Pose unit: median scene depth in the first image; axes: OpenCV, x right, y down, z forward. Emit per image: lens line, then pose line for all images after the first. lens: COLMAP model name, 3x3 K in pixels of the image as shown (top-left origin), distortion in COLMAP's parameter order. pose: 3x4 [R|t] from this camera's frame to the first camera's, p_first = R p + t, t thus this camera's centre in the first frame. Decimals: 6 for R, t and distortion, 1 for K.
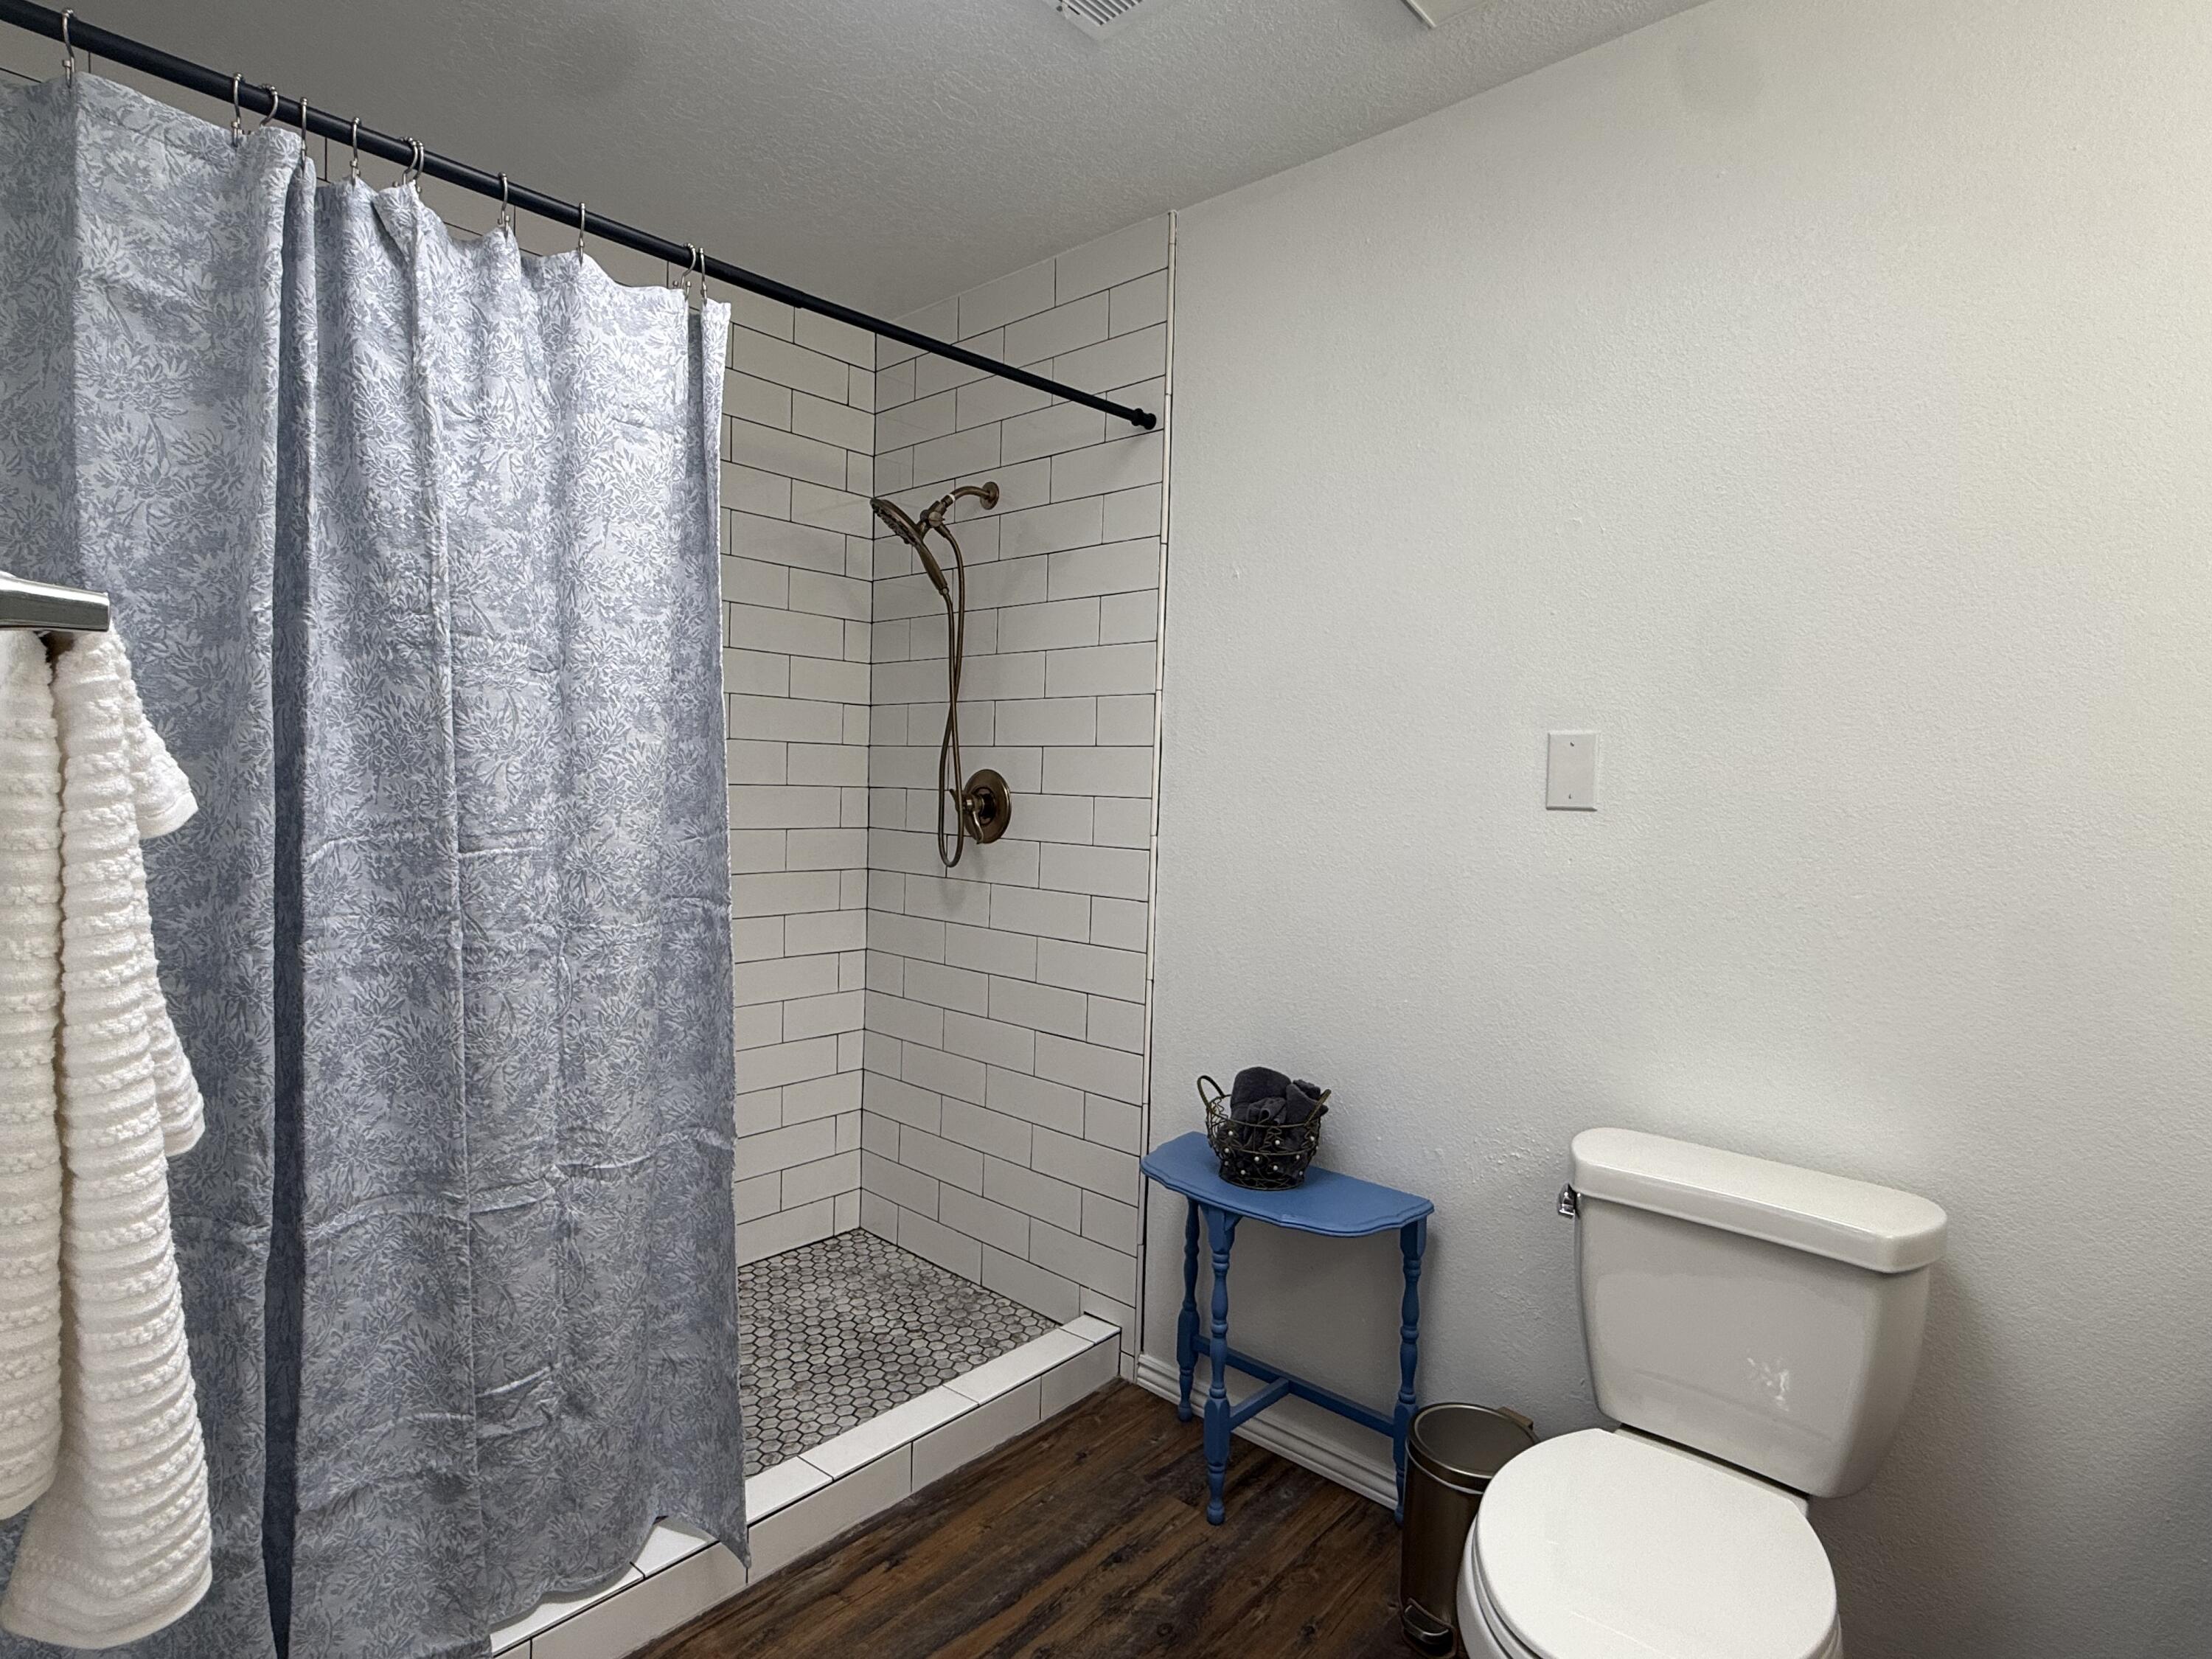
lens RADIAL K [[1138.2, 0, 1099.0], [0, 1138.2, 831.2], [0, 0, 1]] dist [-0.003284, 0.001909]
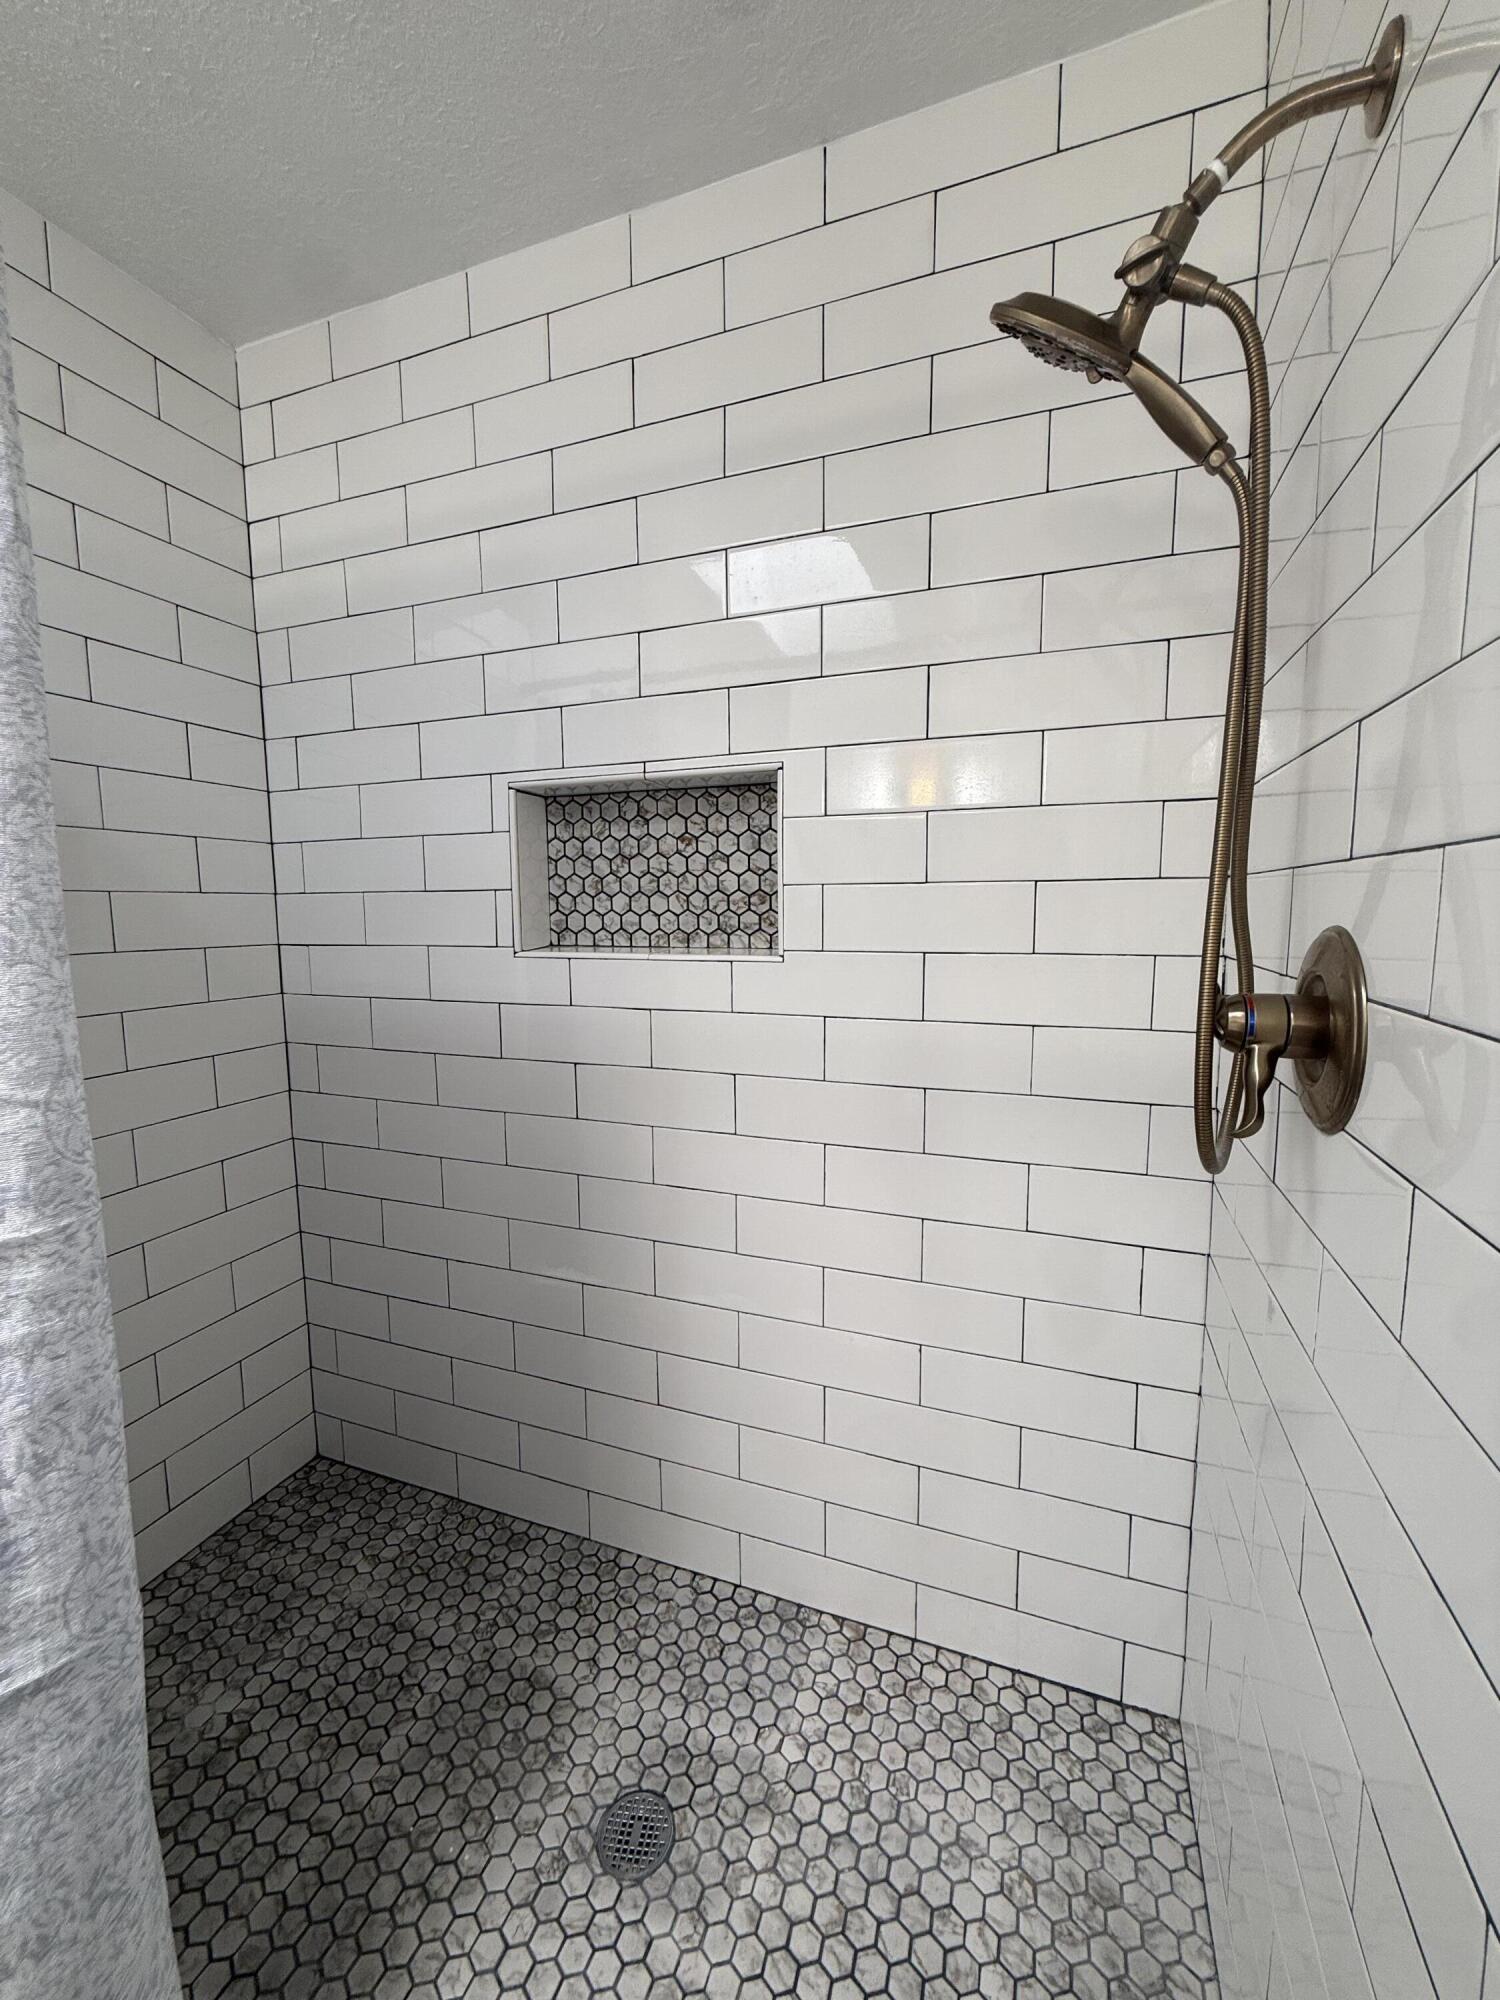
lens RADIAL K [[798.8, 0, 751.9], [0, 798.8, 995.0], [0, 0, 1]] dist [0.001580, -0.001222]
pose [[0.373389, 0.070041, -0.925027, 0.097319], [-0.022847, 0.997538, 0.066309, -0.067626], [0.927393, -0.003625, 0.374070, 1.105789]]
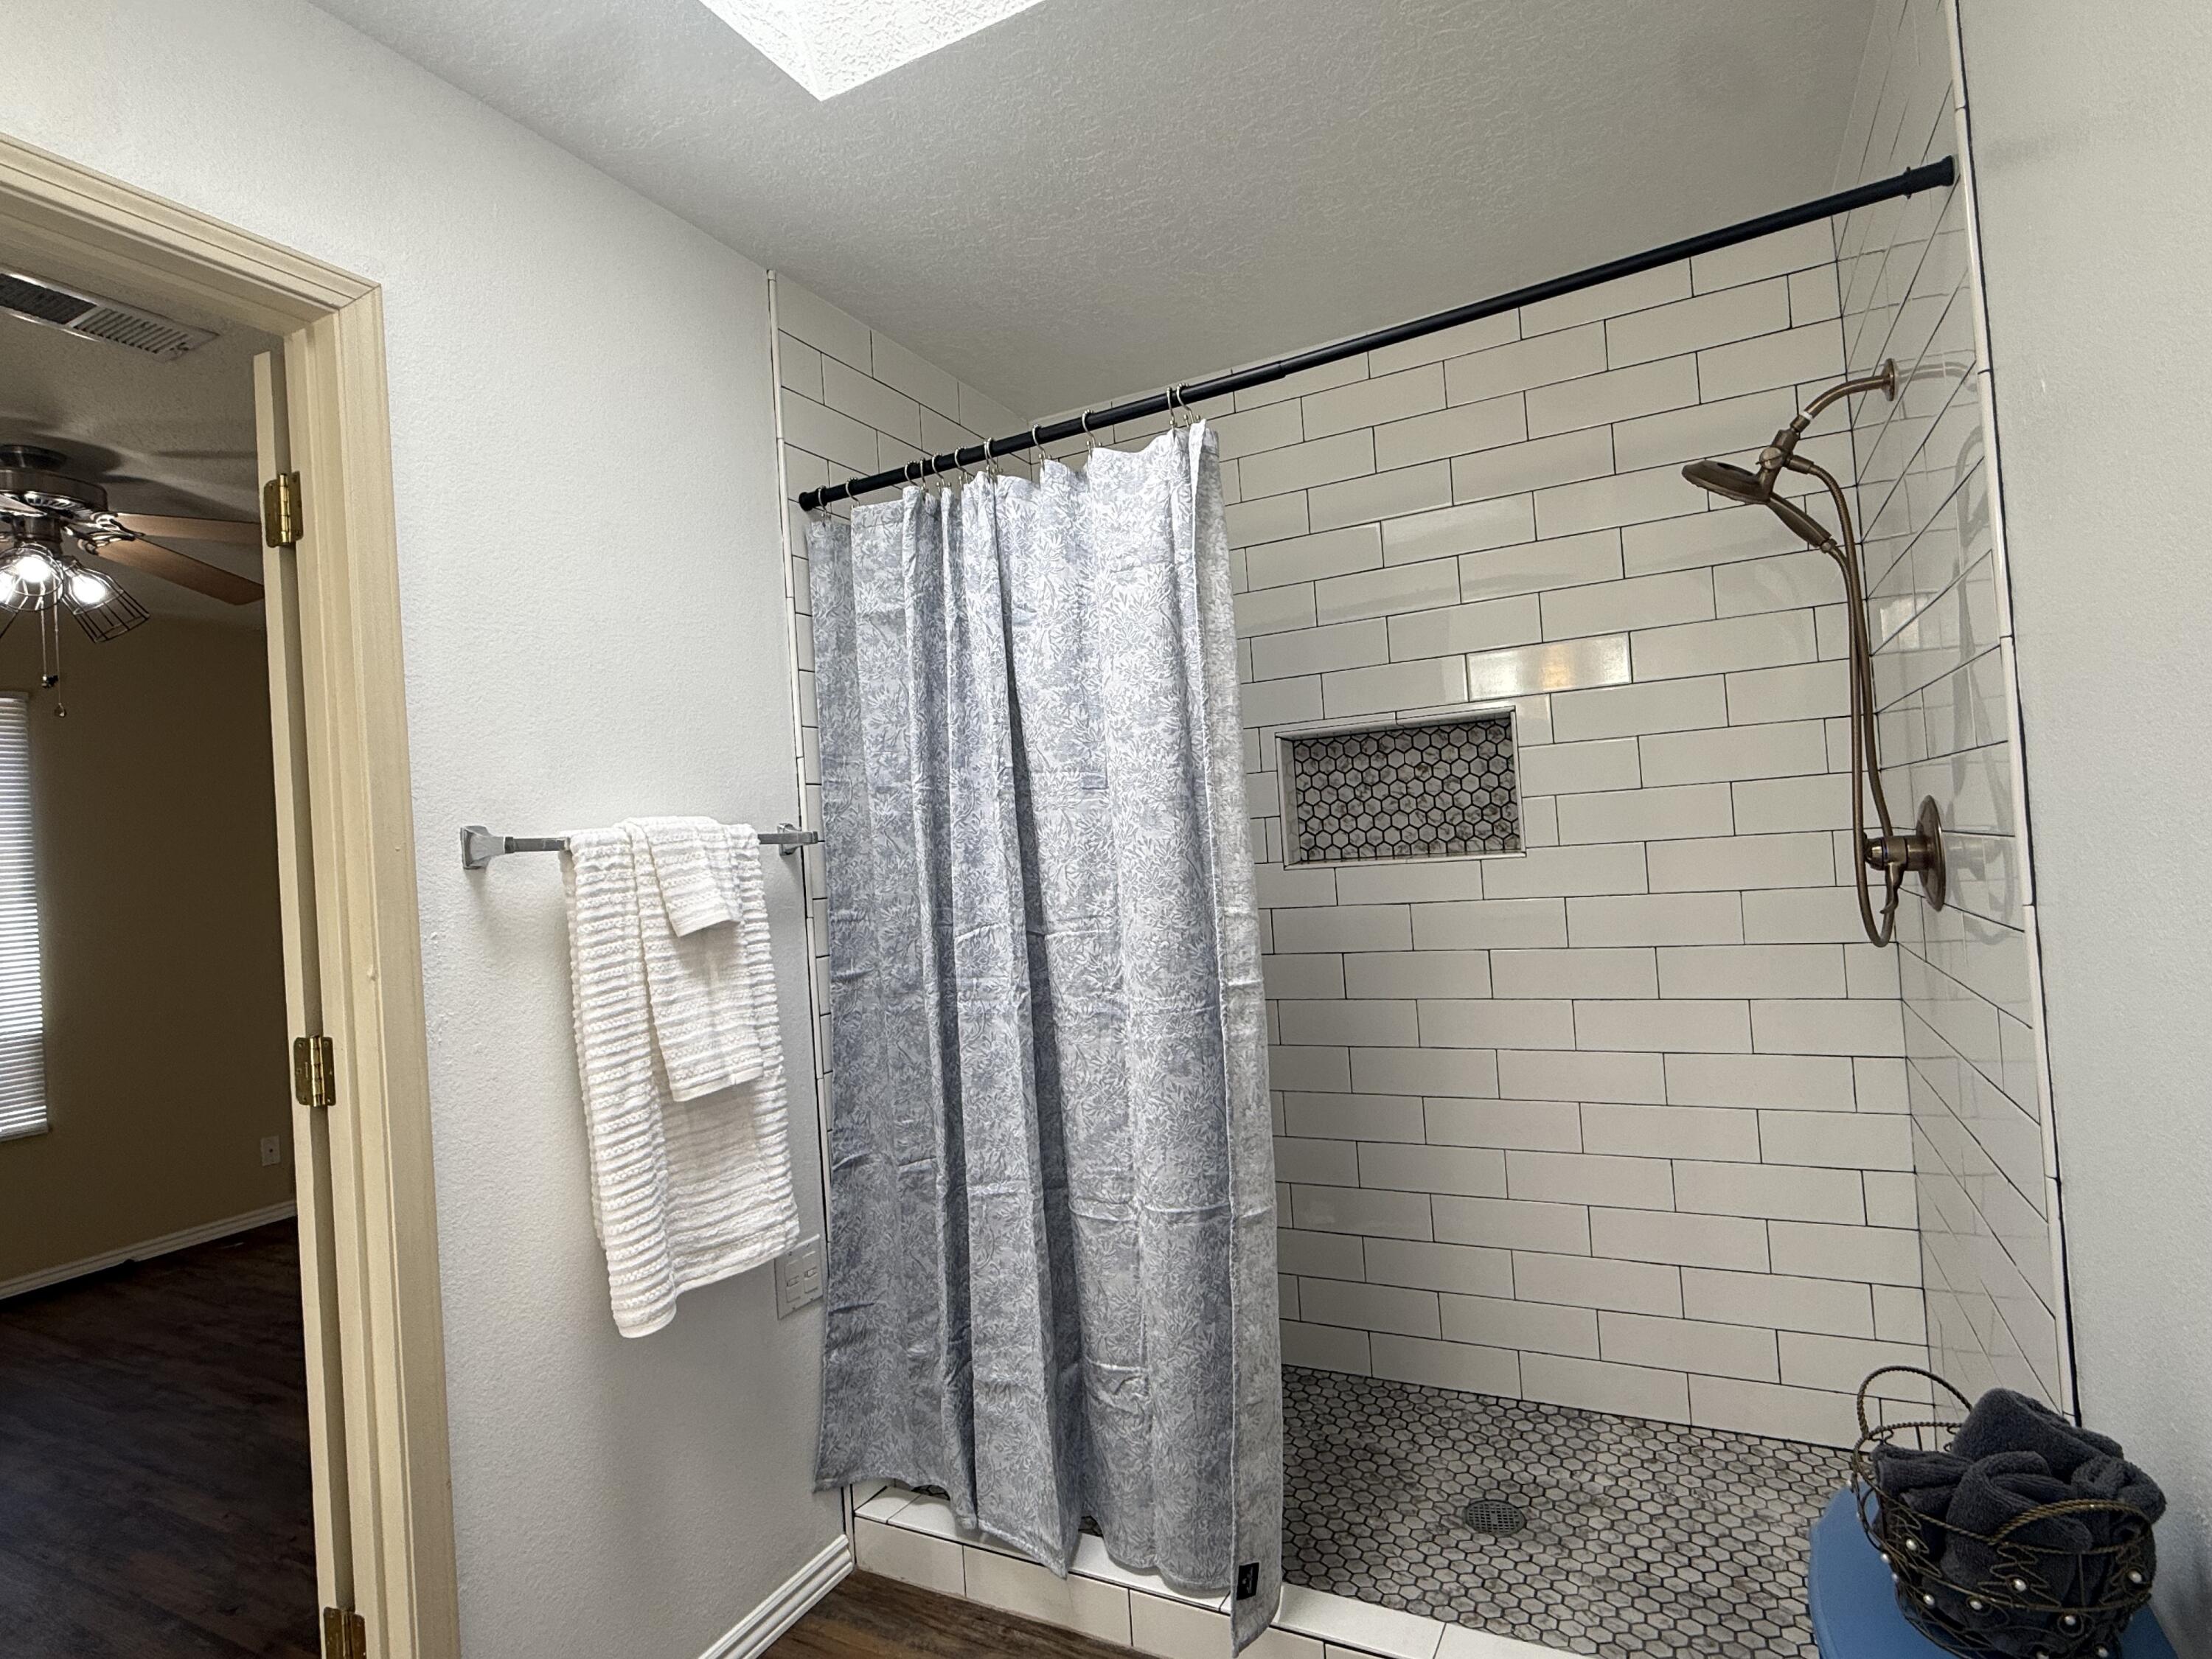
lens RADIAL K [[1138.2, 0, 1096.6], [0, 1138.2, 830.6], [0, 0, 1]] dist [-0.003284, 0.001909]
pose [[0.251419, -0.064500, -0.965727, 0.600289], [0.031624, 0.997792, -0.058408, -0.018303], [0.967361, -0.015856, 0.252904, 0.574946]]
